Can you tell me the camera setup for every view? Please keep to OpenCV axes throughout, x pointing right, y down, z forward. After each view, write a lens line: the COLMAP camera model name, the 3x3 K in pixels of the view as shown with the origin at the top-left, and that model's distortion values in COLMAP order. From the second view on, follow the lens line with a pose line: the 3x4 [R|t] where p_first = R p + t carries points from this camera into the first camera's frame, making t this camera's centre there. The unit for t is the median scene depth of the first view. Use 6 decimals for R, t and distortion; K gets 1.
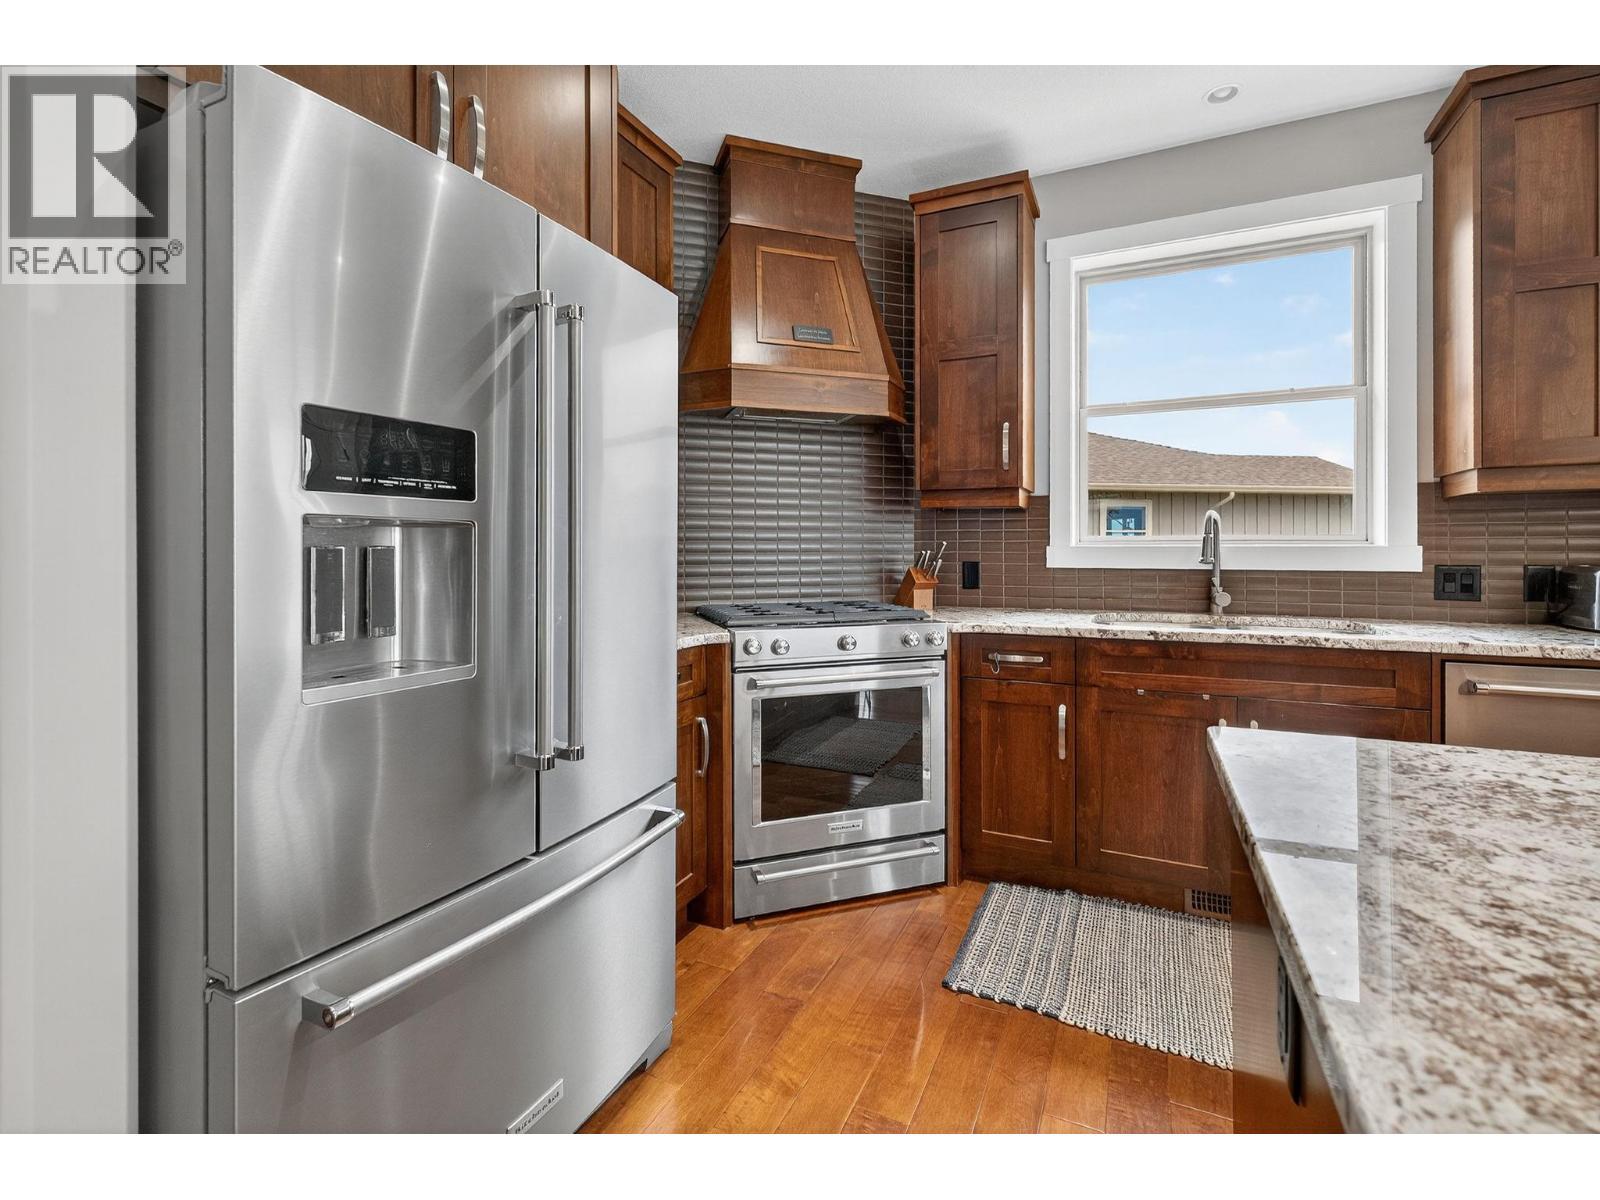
lens RADIAL K [[721.2, 0, 804.1], [0, 721.2, 564.5], [0, 0, 1]] dist [-0.017709, 0.000048]
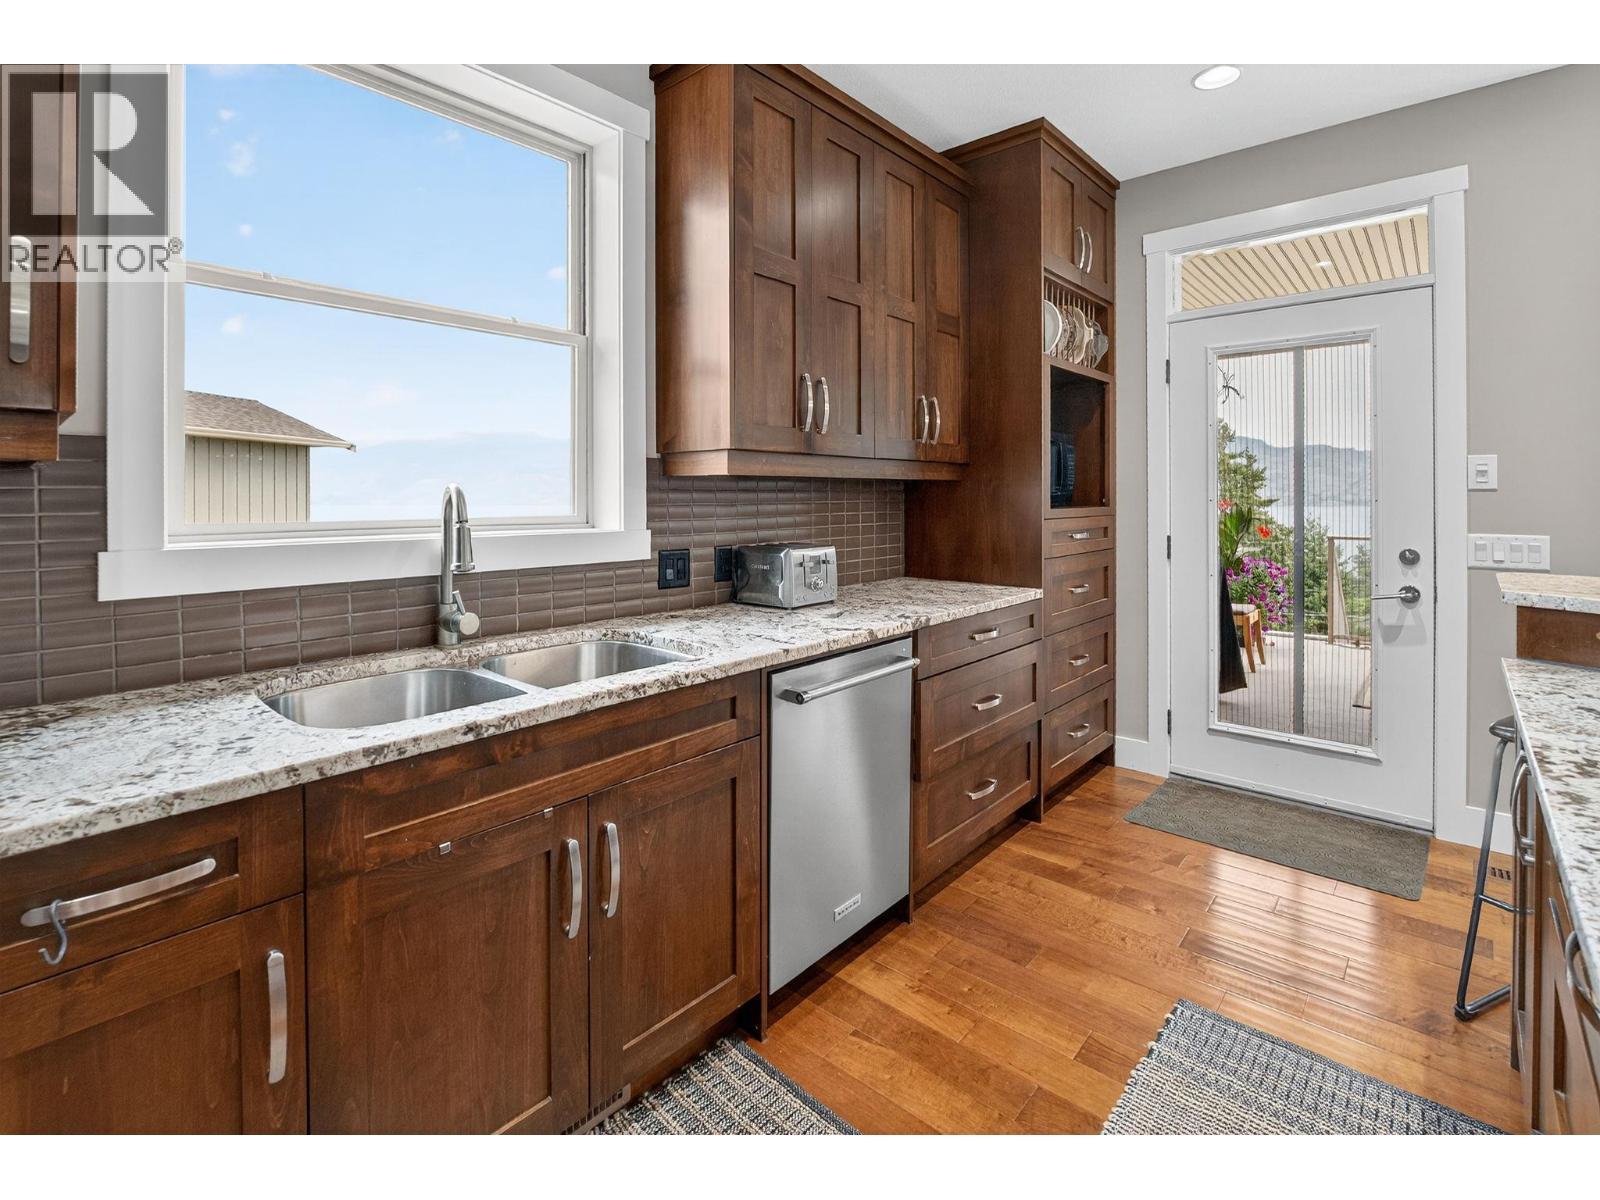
lens RADIAL K [[743.1, 0, 798.8], [0, 743.1, 496.6], [0, 0, 1]] dist [-0.011328, 0.000151]
pose [[0.279975, 0.001838, 0.960005, 0.035406], [0.019780, 0.999775, -0.007683, -0.057913], [-0.959803, 0.021139, 0.279876, 0.575053]]
